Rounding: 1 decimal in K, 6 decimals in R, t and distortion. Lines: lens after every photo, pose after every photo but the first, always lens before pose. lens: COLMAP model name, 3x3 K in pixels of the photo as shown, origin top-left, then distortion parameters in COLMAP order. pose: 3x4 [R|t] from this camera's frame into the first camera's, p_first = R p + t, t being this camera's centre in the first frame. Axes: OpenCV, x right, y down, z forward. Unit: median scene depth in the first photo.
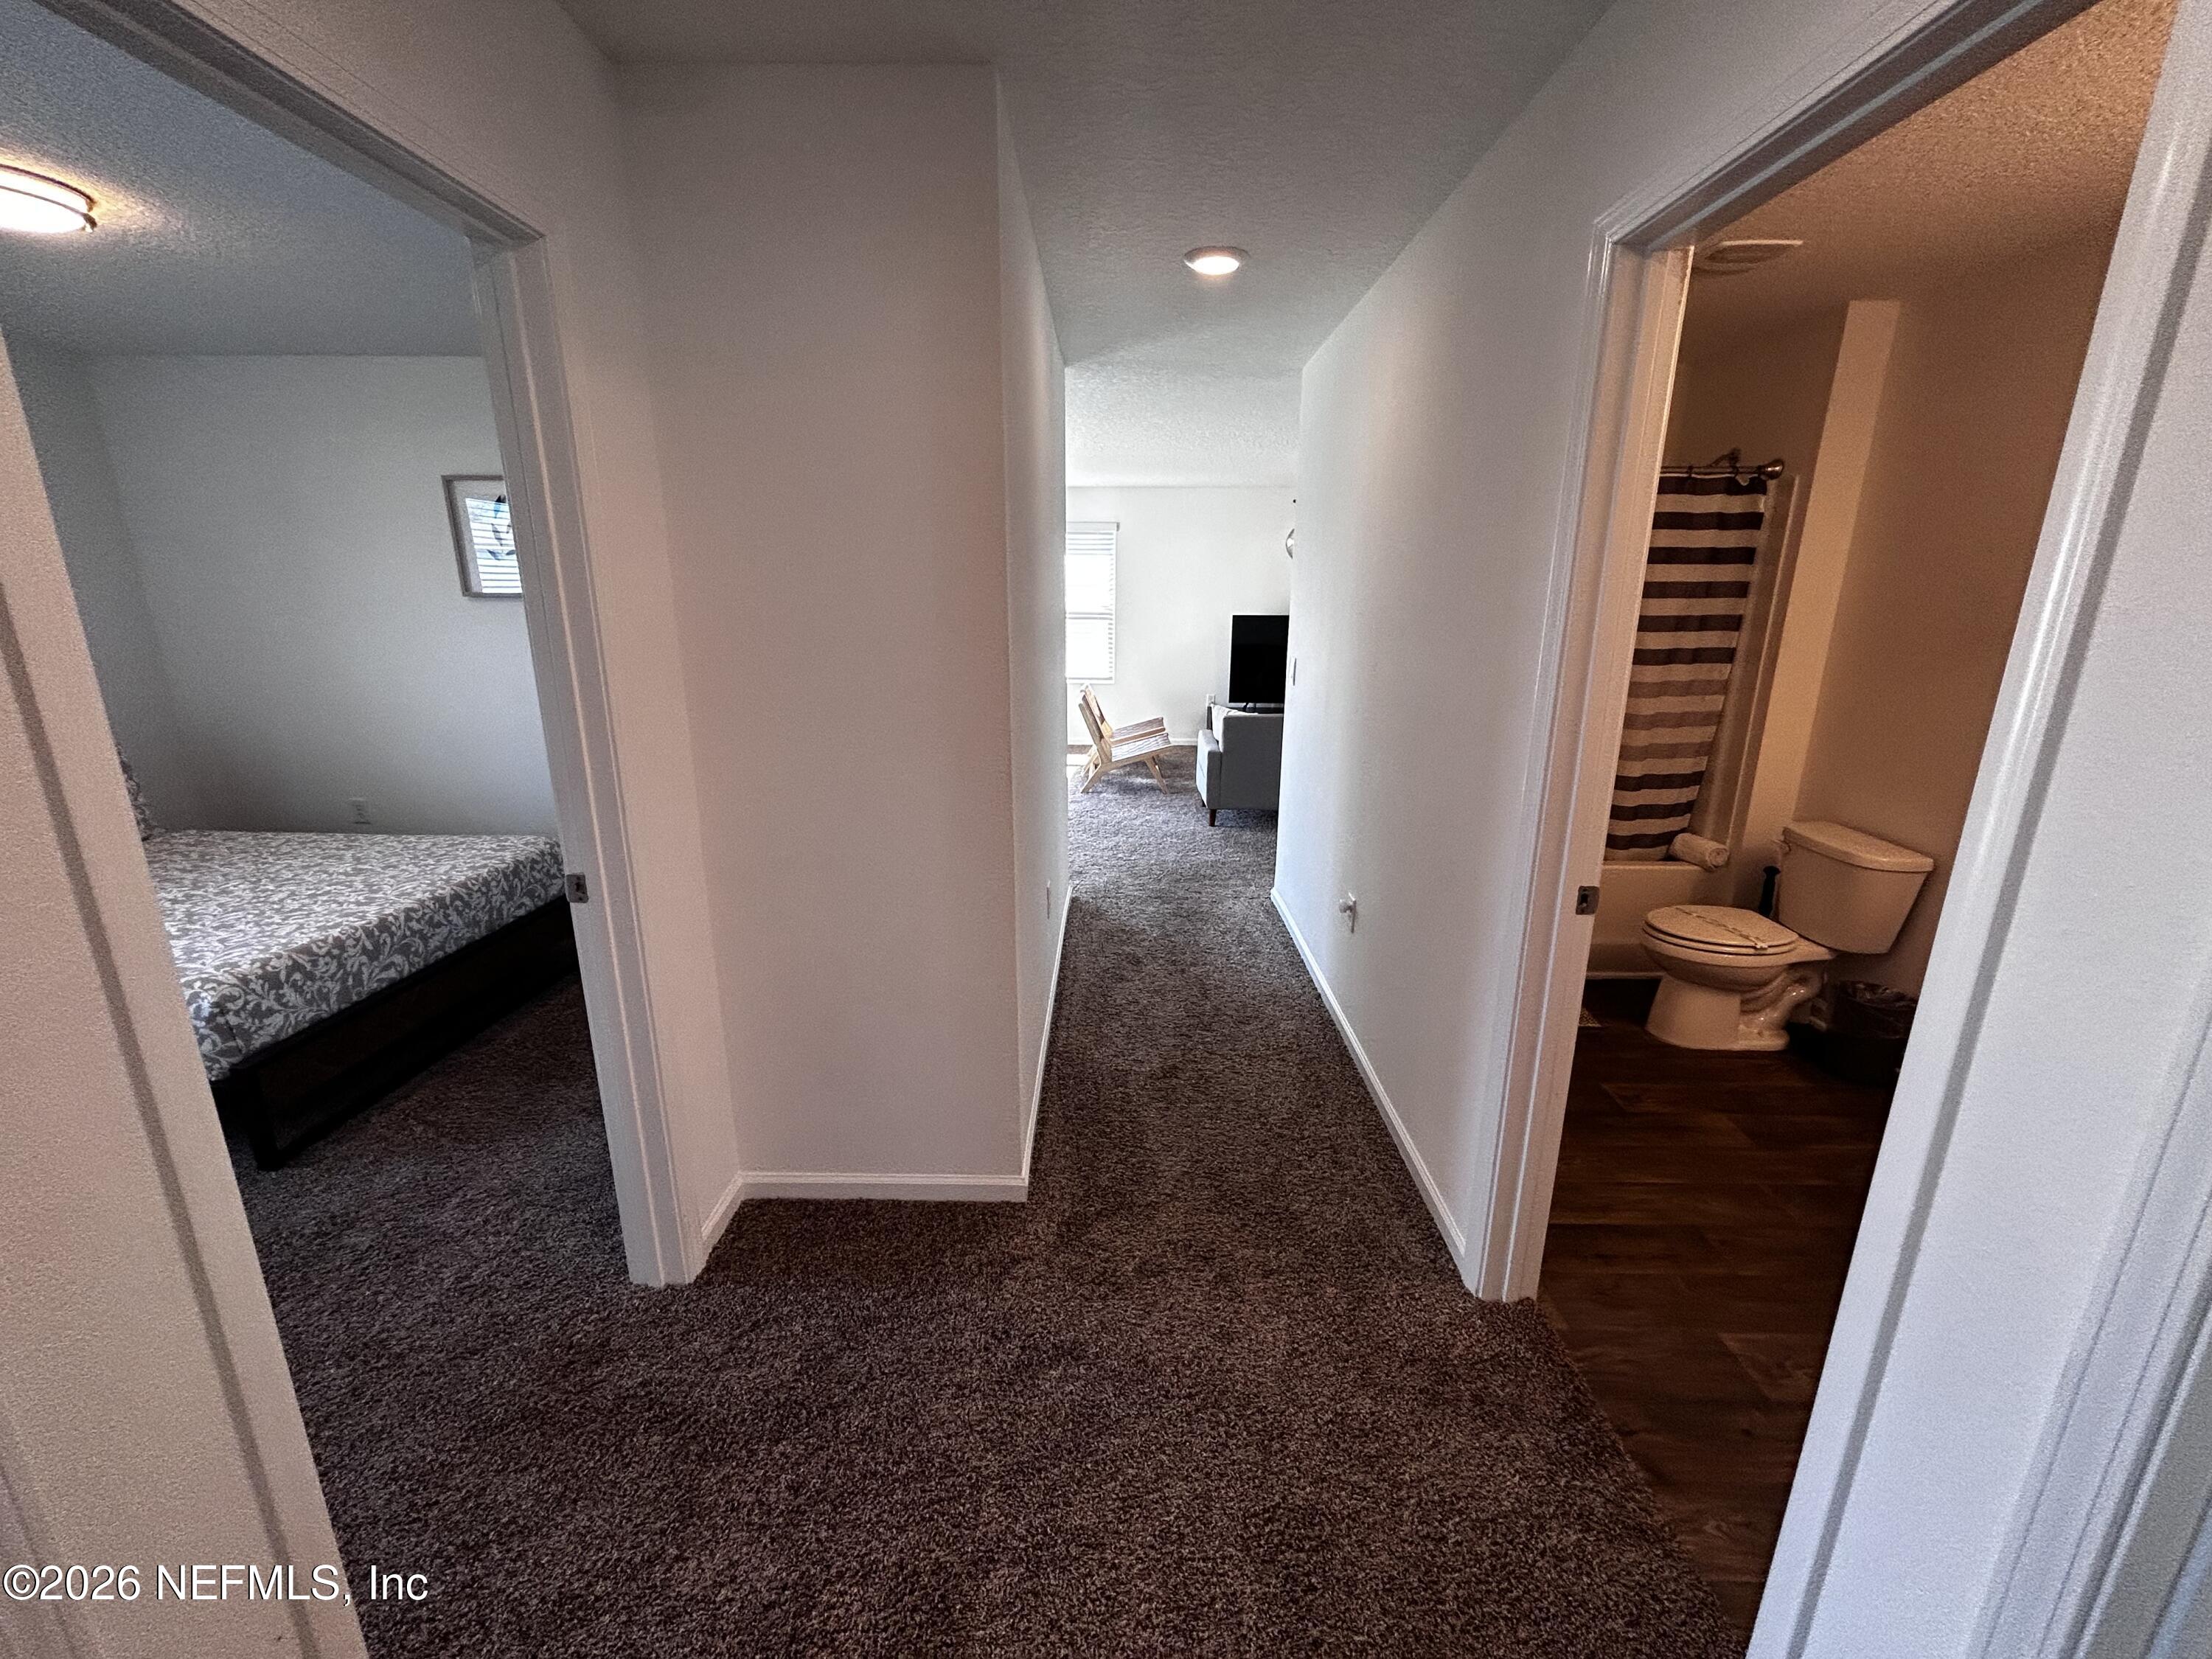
lens RADIAL K [[894.2, 0, 1110.0], [0, 894.2, 825.6], [0, 0, 1]] dist [-0.001751, 0.000501]
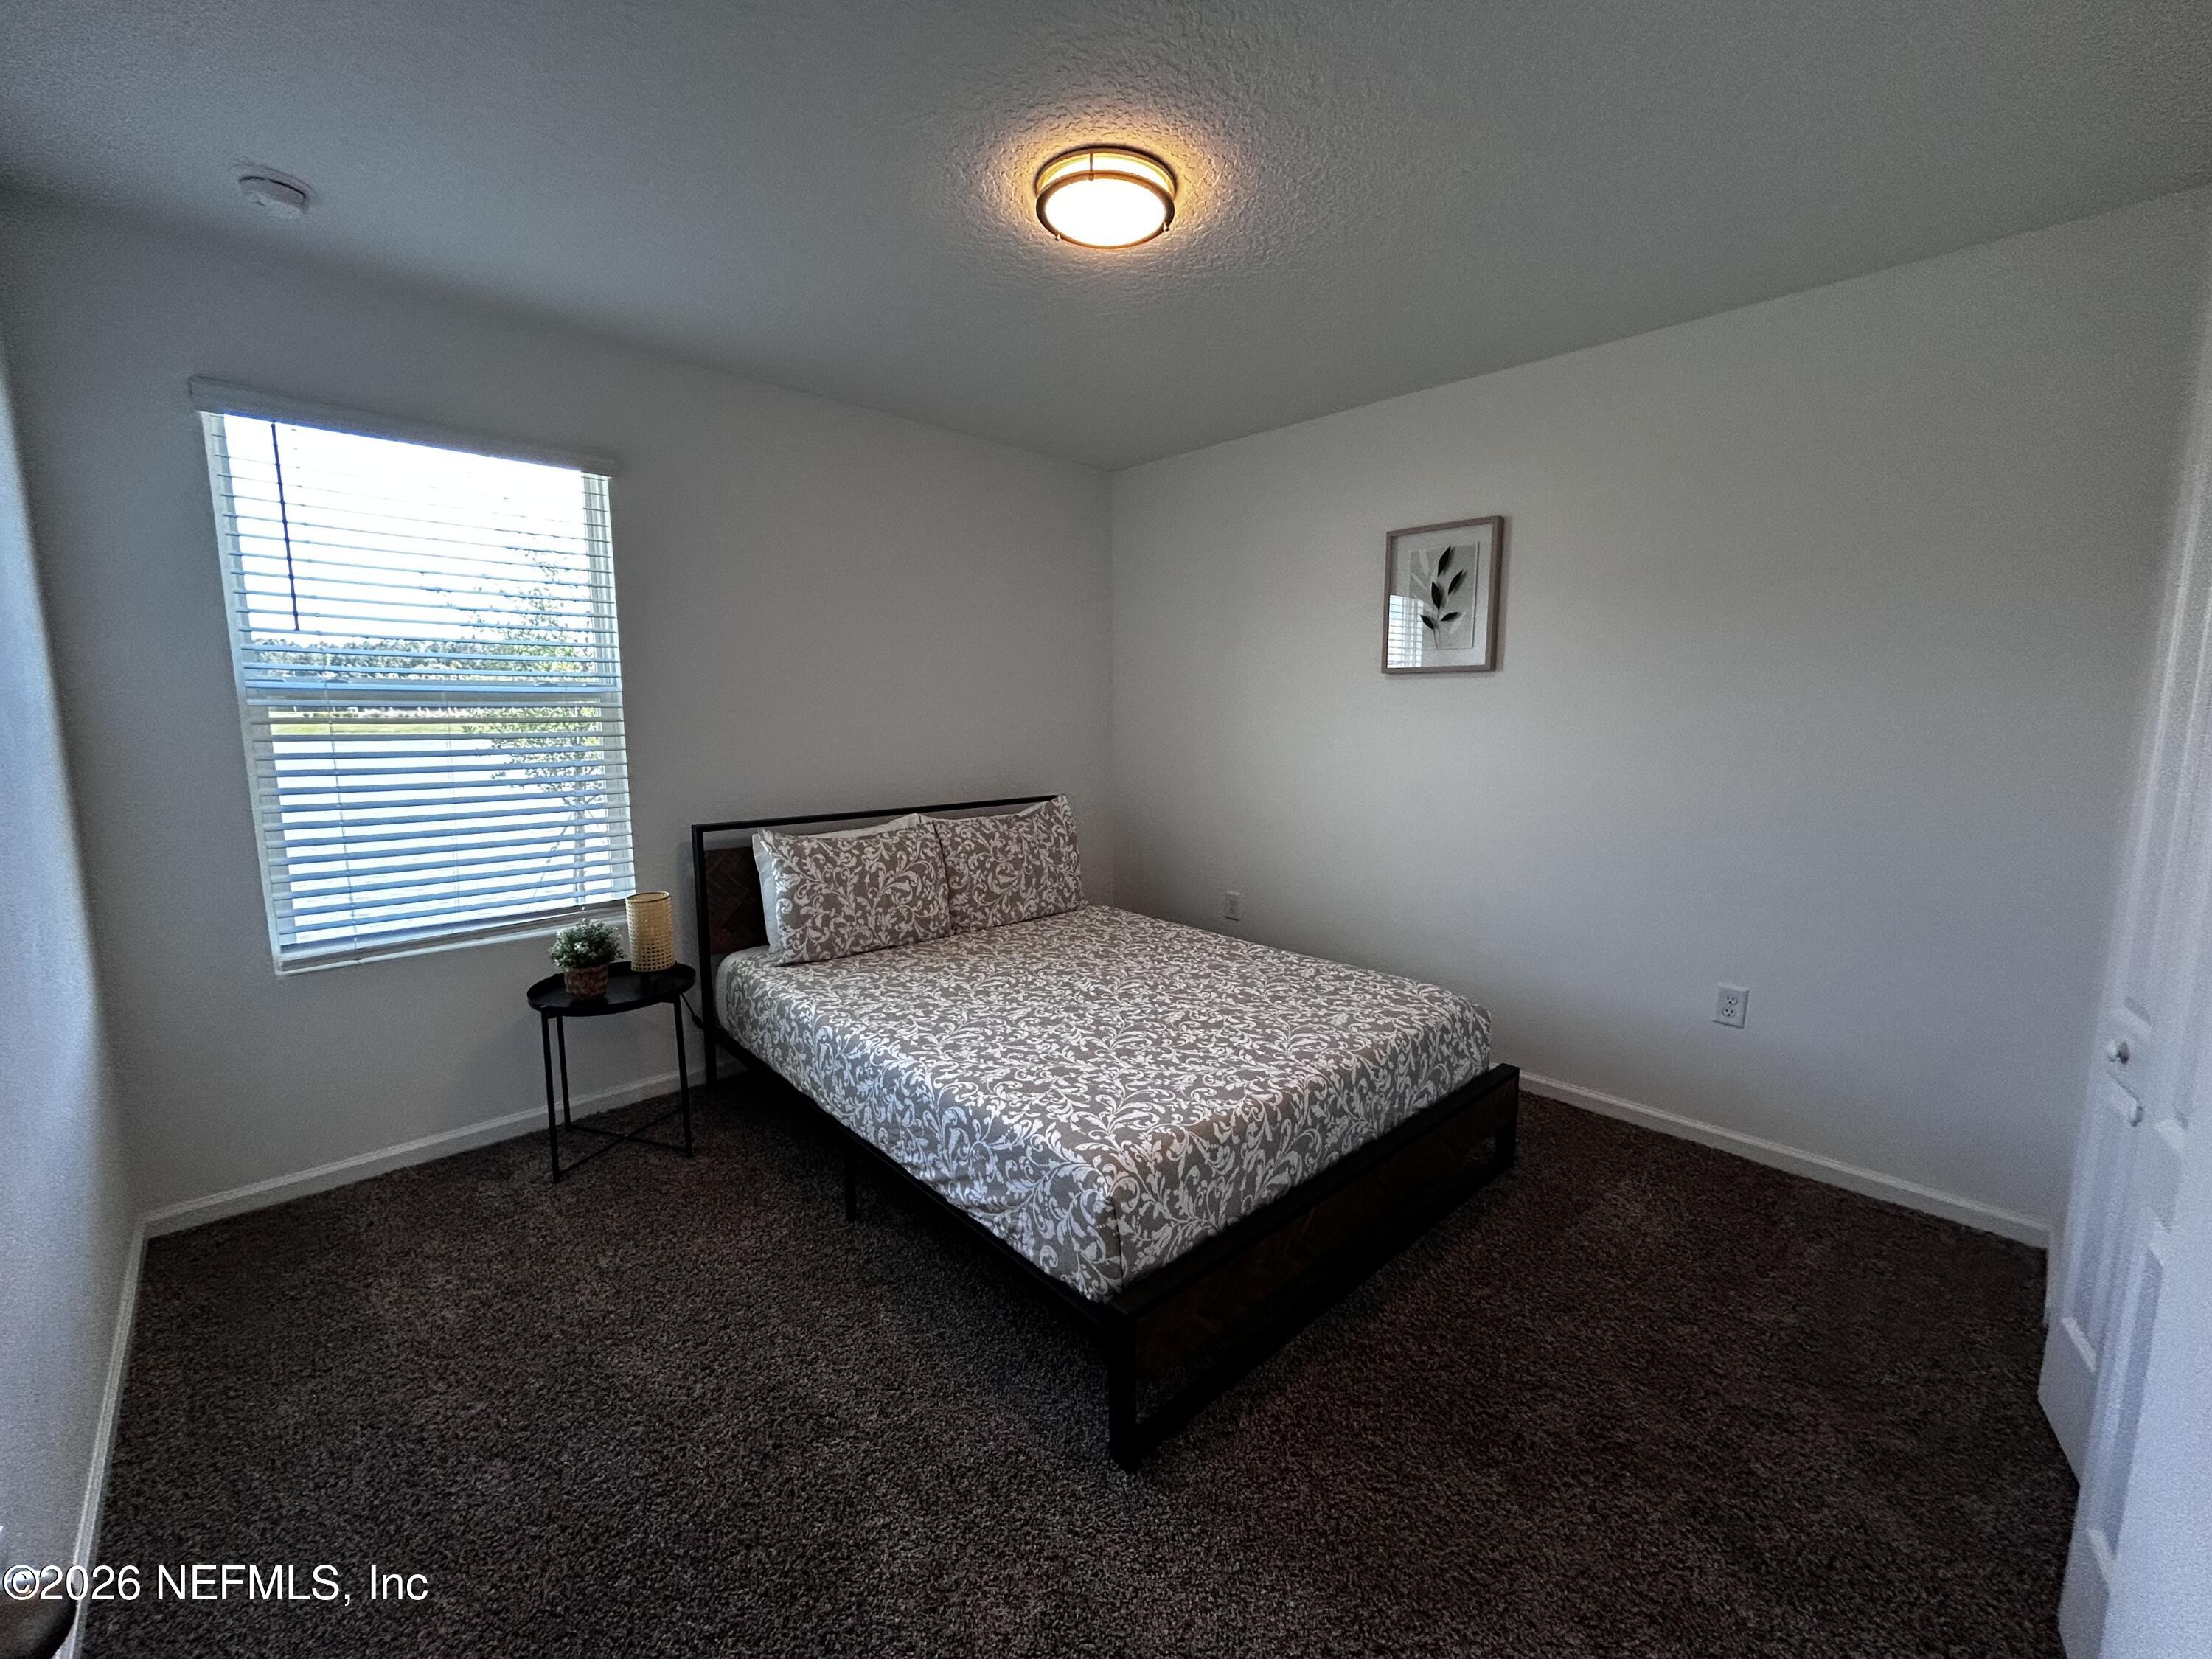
lens RADIAL K [[894.2, 0, 1110.0], [0, 894.2, 825.6], [0, 0, 1]] dist [-0.001751, 0.000501]
pose [[0.703669, 0.090354, -0.704760, -0.453667], [-0.176354, 0.983054, -0.050048, -0.047269], [0.688295, 0.159504, 0.707678, 0.387042]]
